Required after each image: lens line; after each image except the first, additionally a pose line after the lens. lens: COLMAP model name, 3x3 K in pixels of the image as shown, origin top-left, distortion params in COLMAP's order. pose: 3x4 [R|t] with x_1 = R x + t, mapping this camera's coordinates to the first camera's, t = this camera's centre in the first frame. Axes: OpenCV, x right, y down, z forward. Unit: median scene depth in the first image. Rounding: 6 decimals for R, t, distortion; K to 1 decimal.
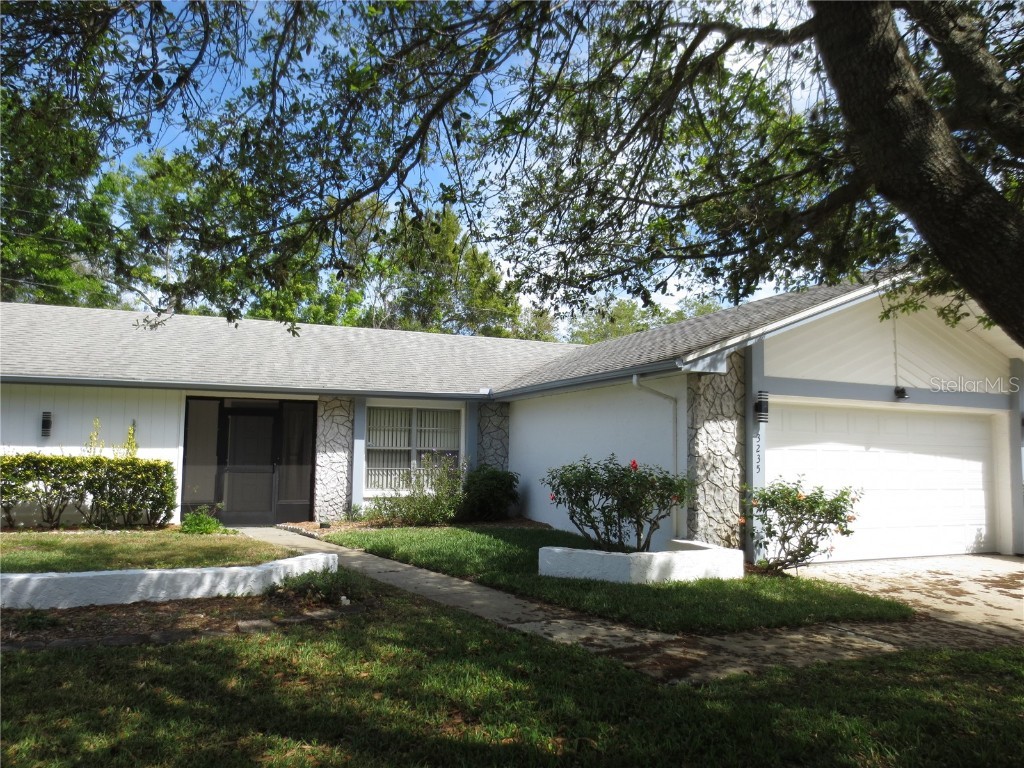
lens RADIAL K [[724.6, 0, 505.0], [0, 724.6, 387.4], [0, 0, 1]] dist [-0.030976, 0.006338]
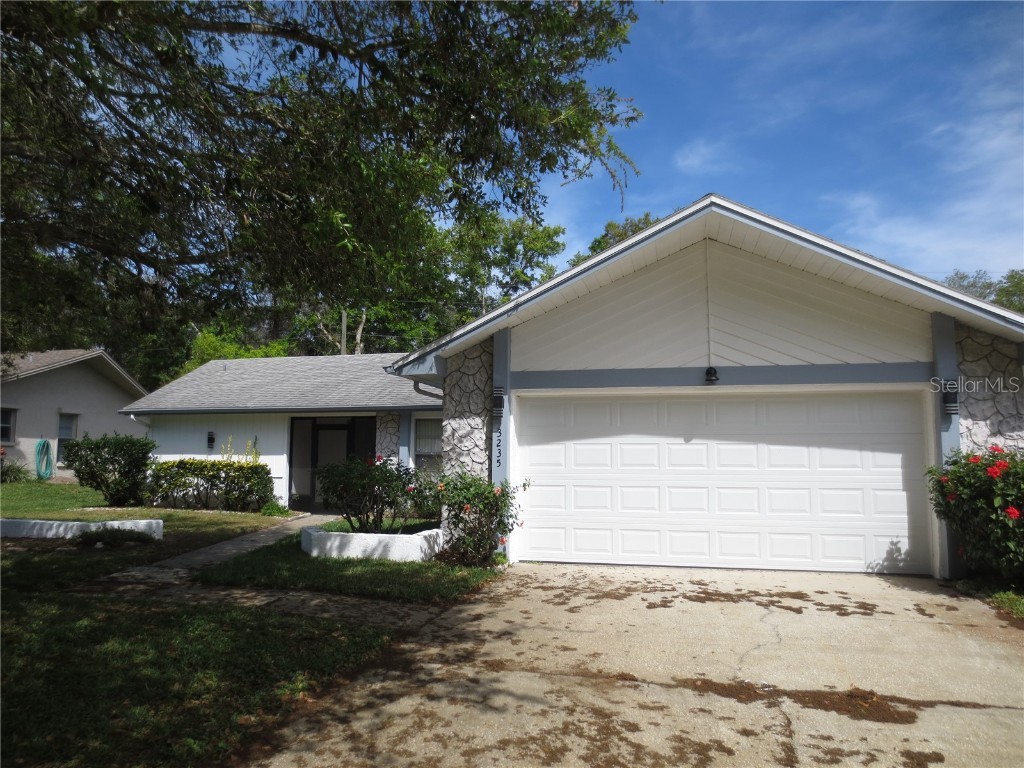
lens RADIAL K [[724.6, 0, 505.0], [0, 724.6, 387.4], [0, 0, 1]] dist [-0.030976, 0.006338]
pose [[0.809793, -0.072154, -0.582262, 0.800091], [0.060705, 0.997387, -0.039170, 0.038783], [0.583567, -0.003626, 0.812057, 0.138739]]
